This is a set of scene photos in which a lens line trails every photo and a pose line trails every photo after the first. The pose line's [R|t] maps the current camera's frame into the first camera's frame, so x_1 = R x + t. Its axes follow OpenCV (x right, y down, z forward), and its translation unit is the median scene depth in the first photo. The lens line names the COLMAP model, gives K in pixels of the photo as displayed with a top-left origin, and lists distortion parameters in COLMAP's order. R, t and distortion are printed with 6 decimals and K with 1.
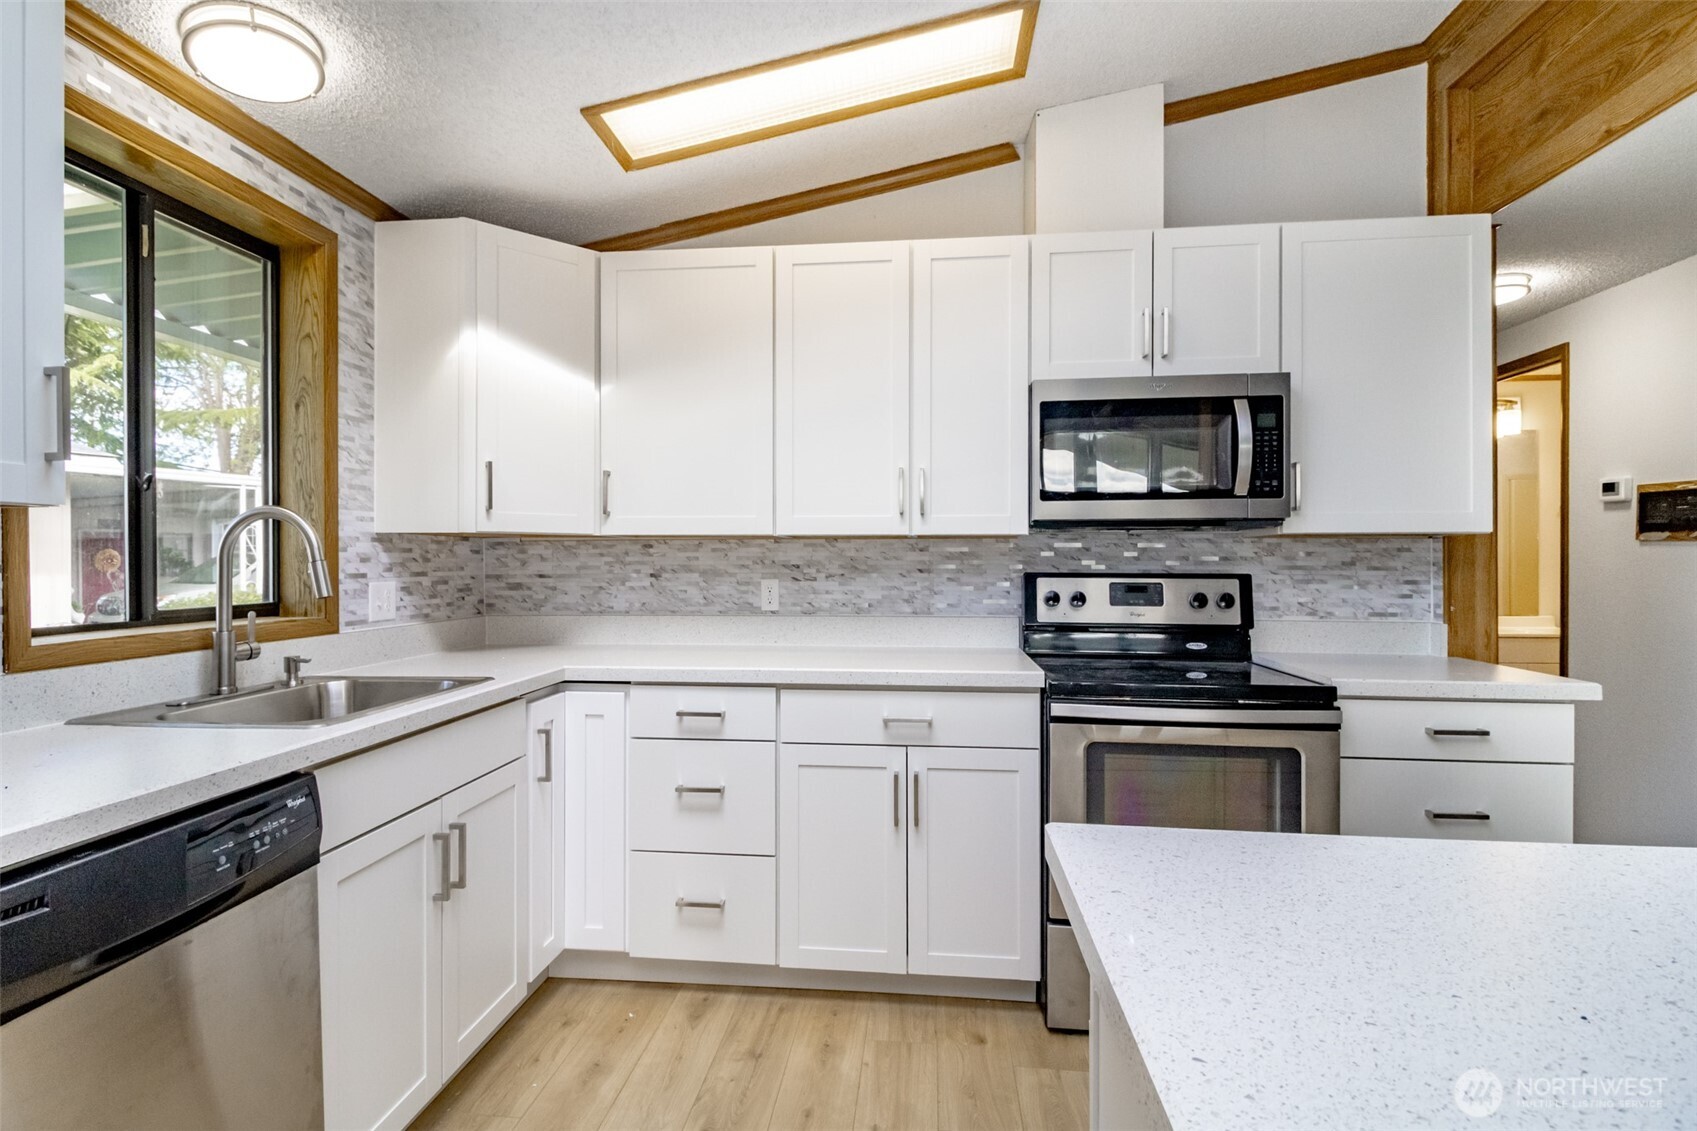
lens RADIAL K [[775.6, 0, 837.9], [0, 775.6, 552.0], [0, 0, 1]] dist [0.004203, 0.000071]
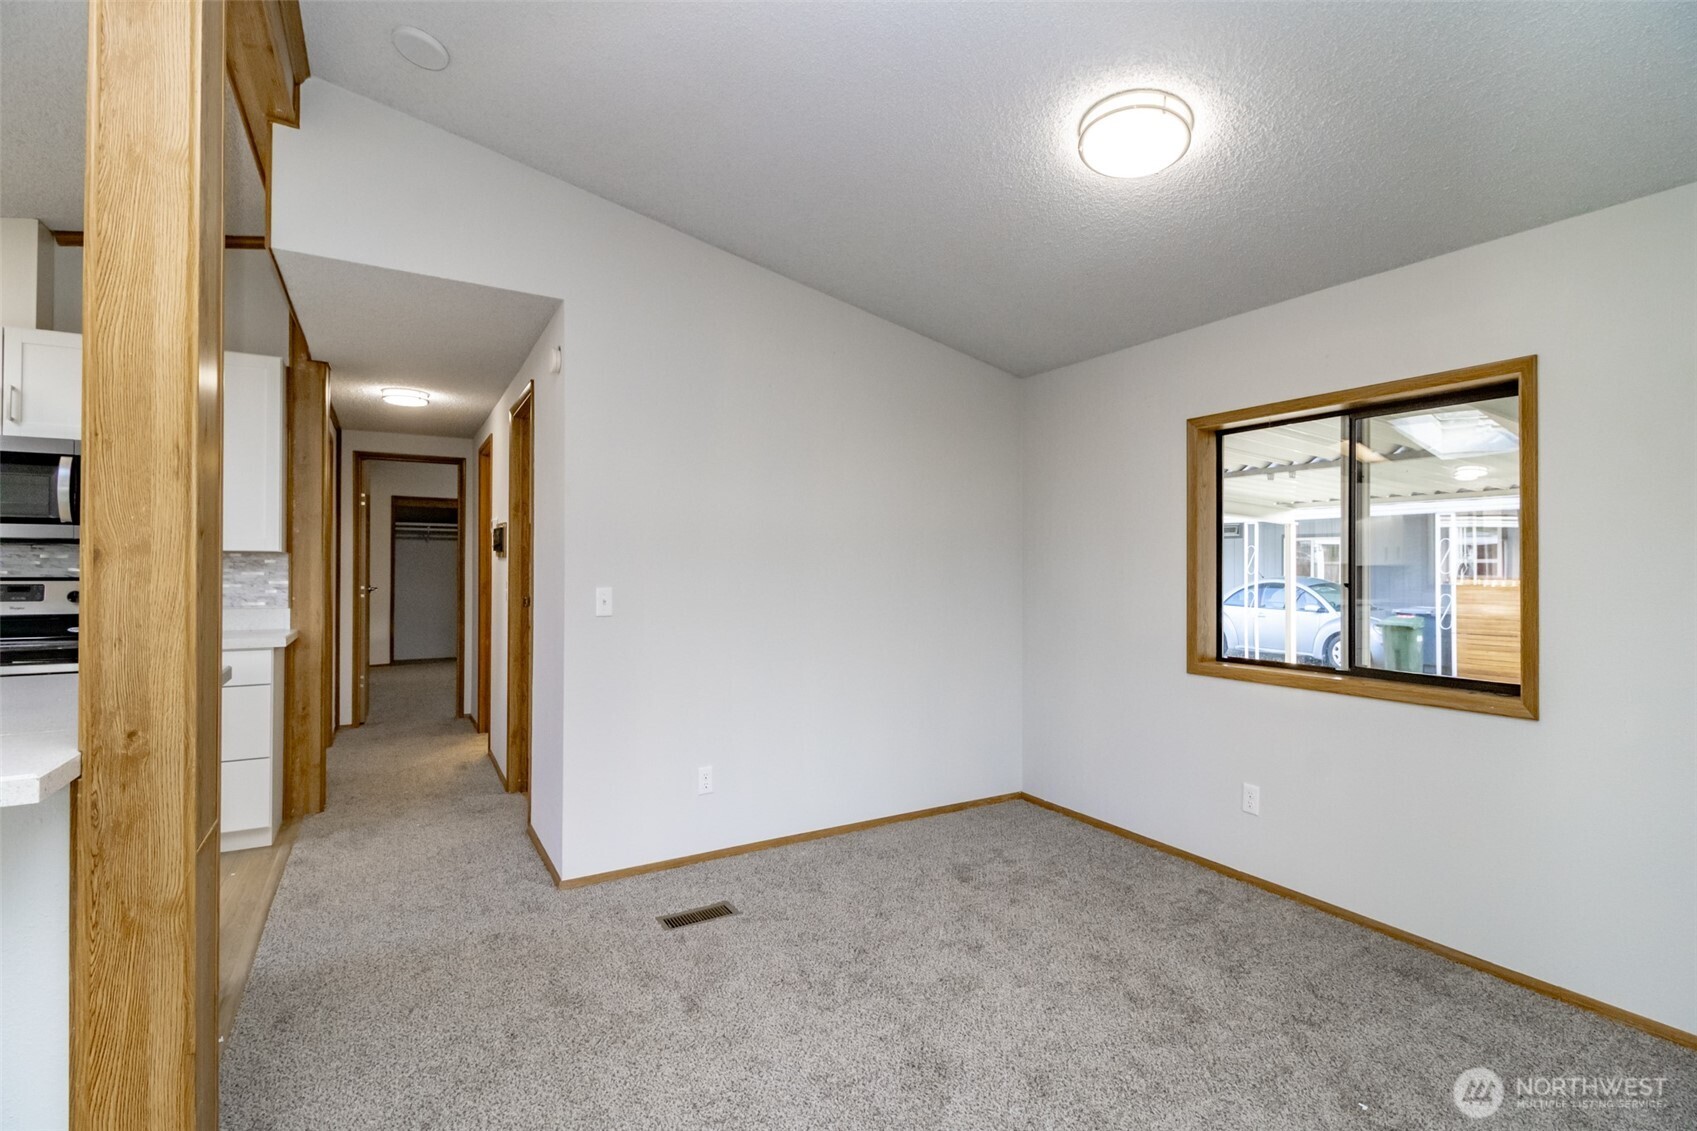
lens RADIAL K [[763.8, 0, 849.5], [0, 763.8, 563.8], [0, 0, 1]] dist [0.019297, -0.011828]
pose [[0.804640, 0.007029, 0.593721, 0.833670], [-0.007639, 0.999970, -0.001485, -0.005090], [-0.593713, -0.003340, 0.804670, -1.020399]]
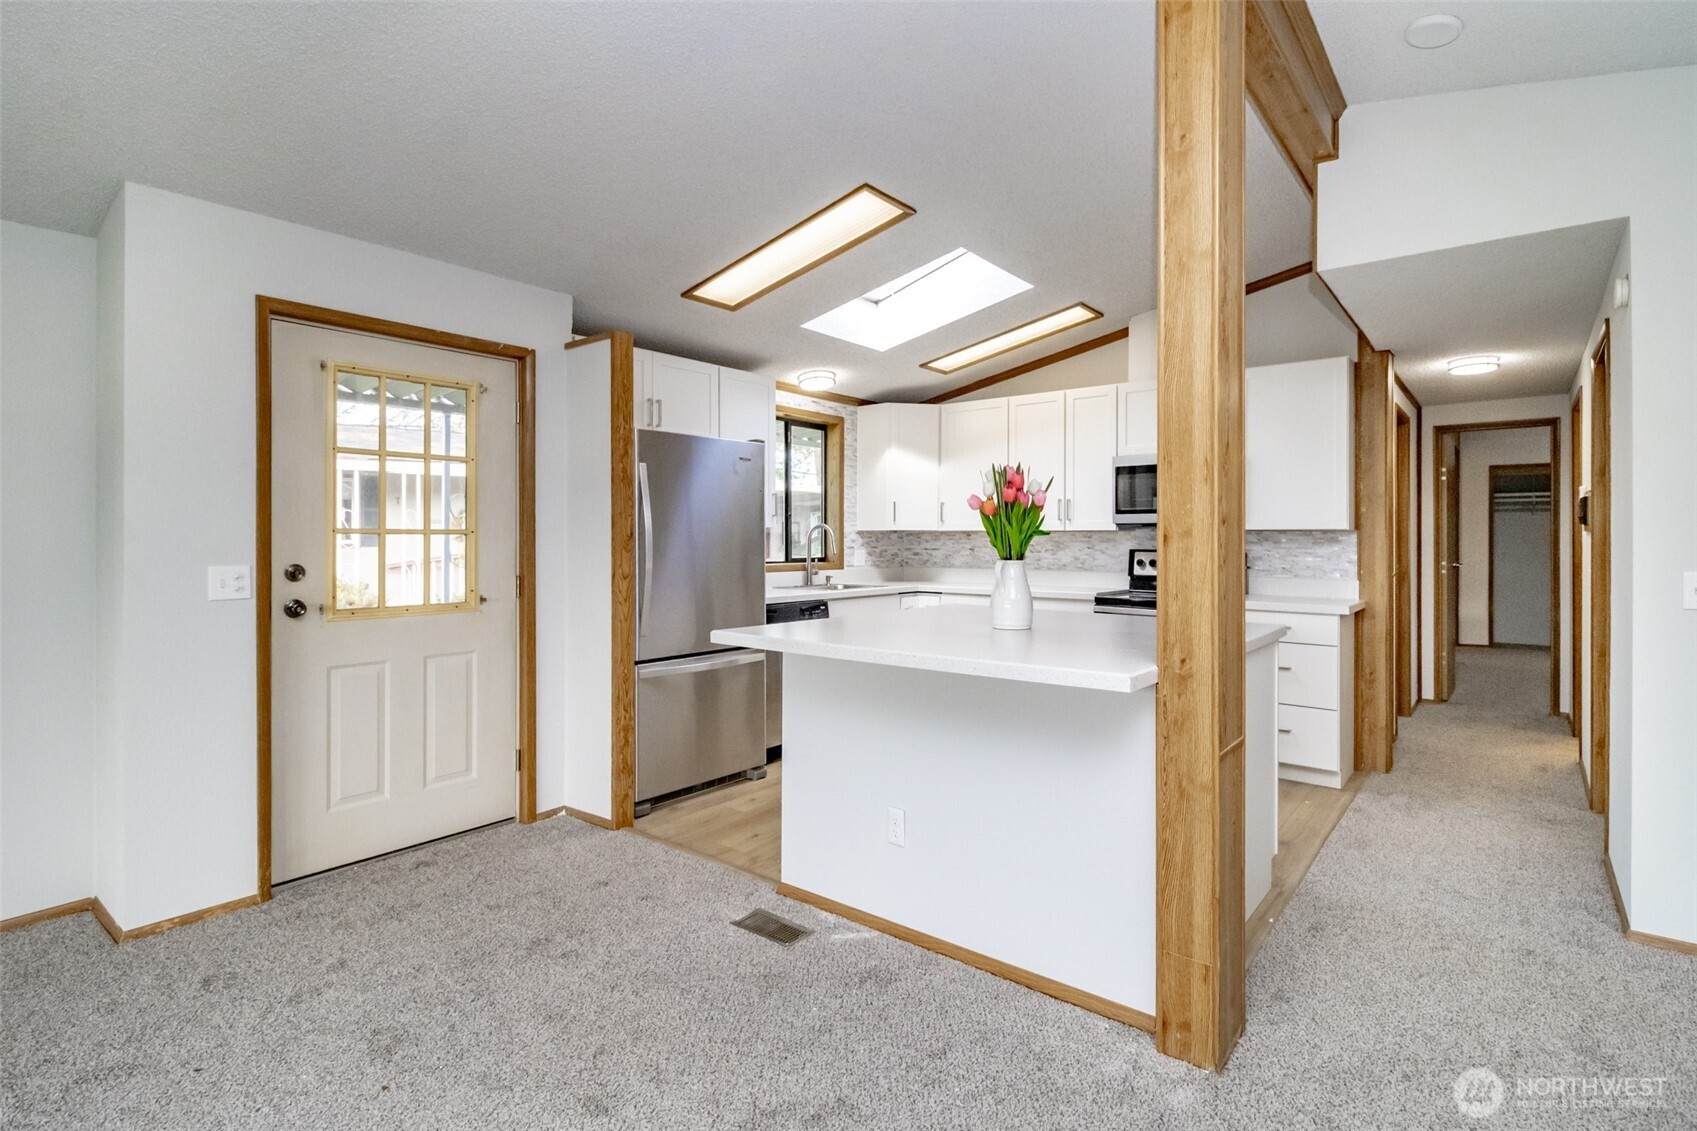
lens RADIAL K [[792.8, 0, 933.3], [0, 792.8, 539.8], [0, 0, 1]] dist [0.000979, -0.000115]
pose [[0.862690, 0.003059, -0.505723, 0.930903], [-0.000103, 0.999983, 0.005872, -0.010556], [0.505732, -0.005013, 0.862676, -1.109483]]
